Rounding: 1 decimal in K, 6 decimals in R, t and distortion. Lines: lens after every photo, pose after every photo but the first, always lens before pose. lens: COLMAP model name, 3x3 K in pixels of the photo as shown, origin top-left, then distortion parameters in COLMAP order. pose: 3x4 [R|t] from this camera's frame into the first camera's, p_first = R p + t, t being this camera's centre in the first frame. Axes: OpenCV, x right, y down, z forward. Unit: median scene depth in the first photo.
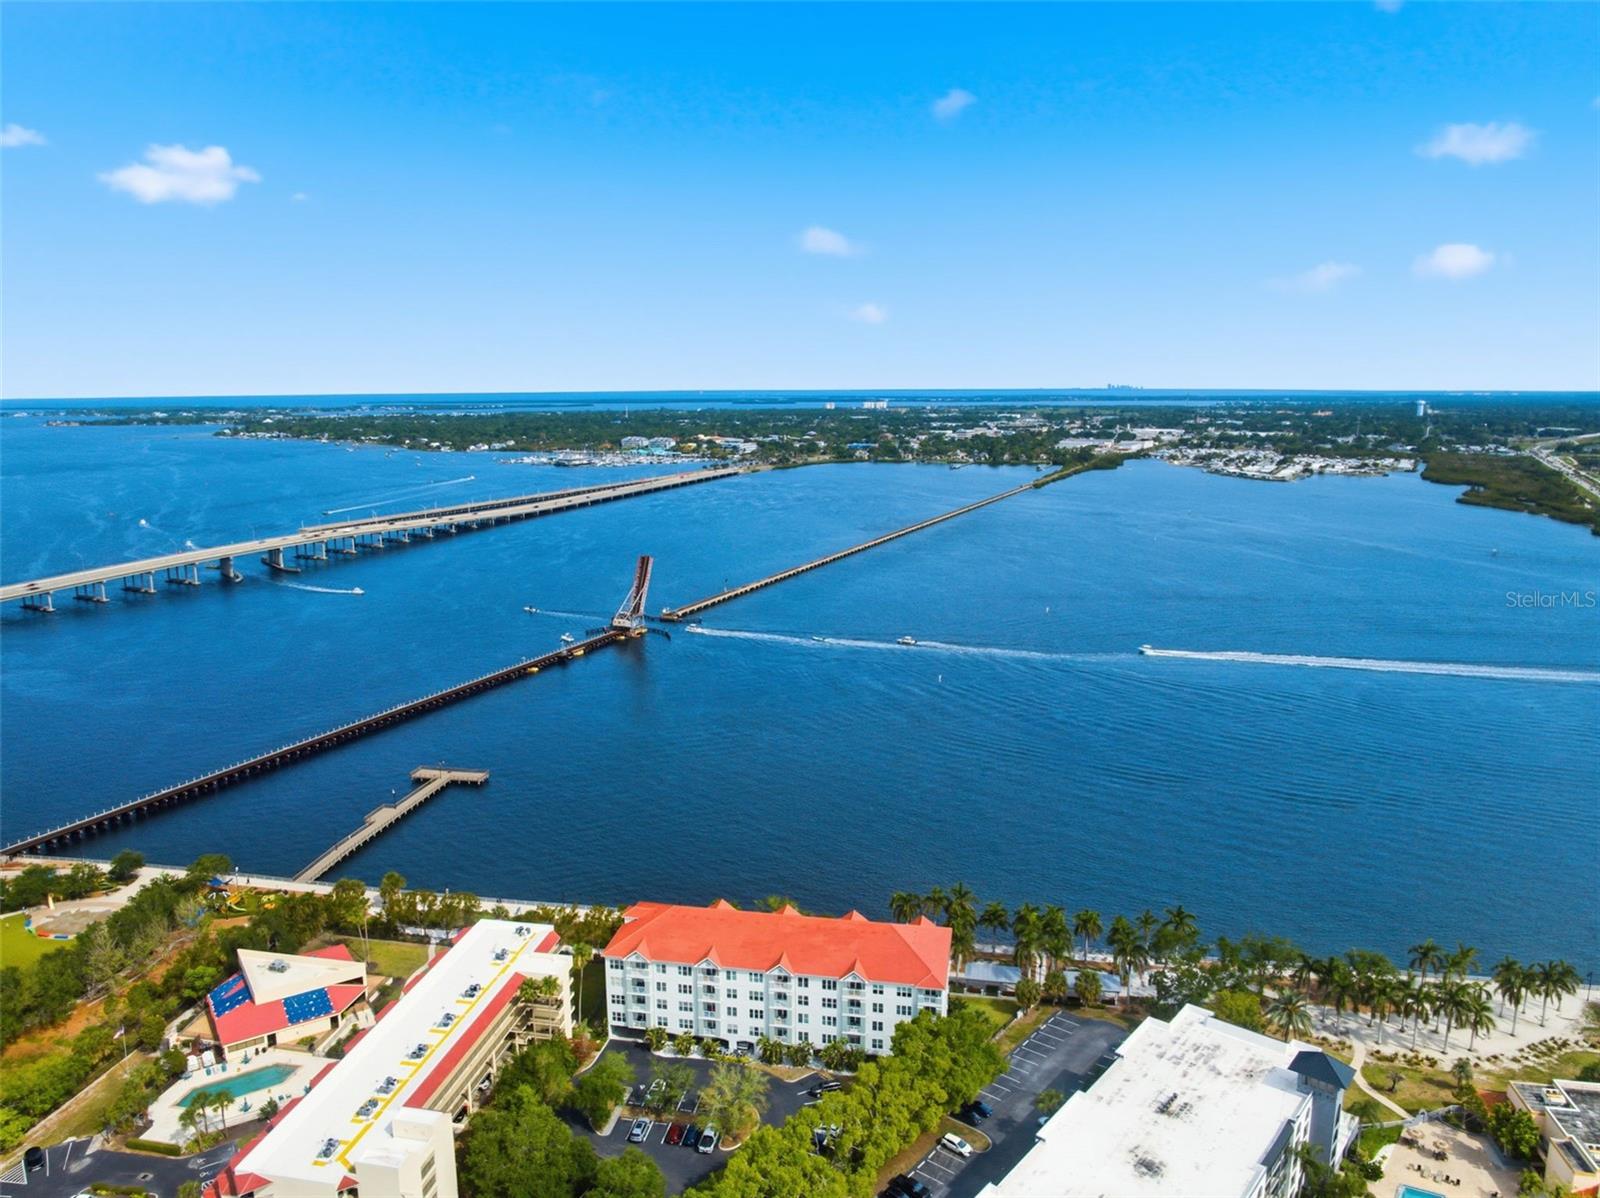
lens RADIAL K [[1134.6, 0, 793.7], [0, 1134.6, 592.2], [0, 0, 1]] dist [-0.035275, 0.001340]
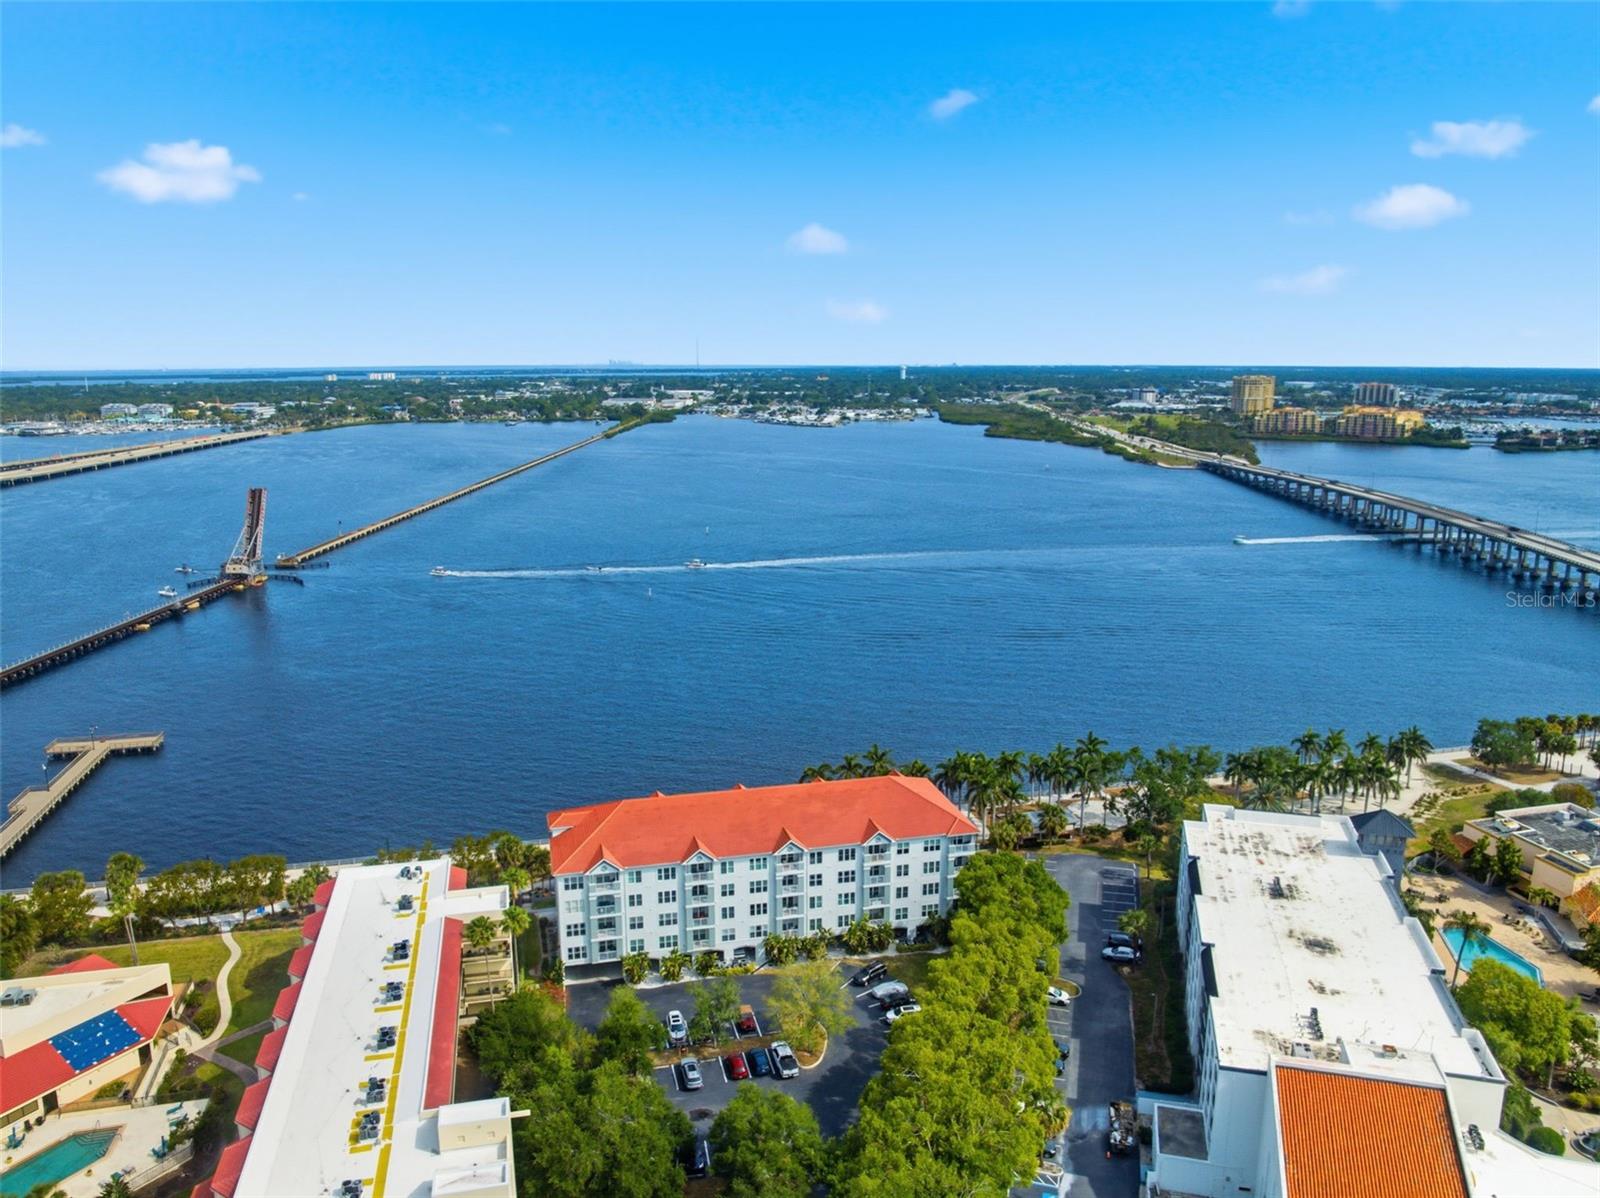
lens RADIAL K [[1134.6, 0, 794.9], [0, 1134.6, 593.0], [0, 0, 1]] dist [-0.035275, 0.001340]
pose [[0.909964, -0.082780, 0.406340, -0.313758], [0.074451, 0.996564, 0.036295, 0.120250], [-0.407949, -0.002775, 0.913001, 0.251814]]
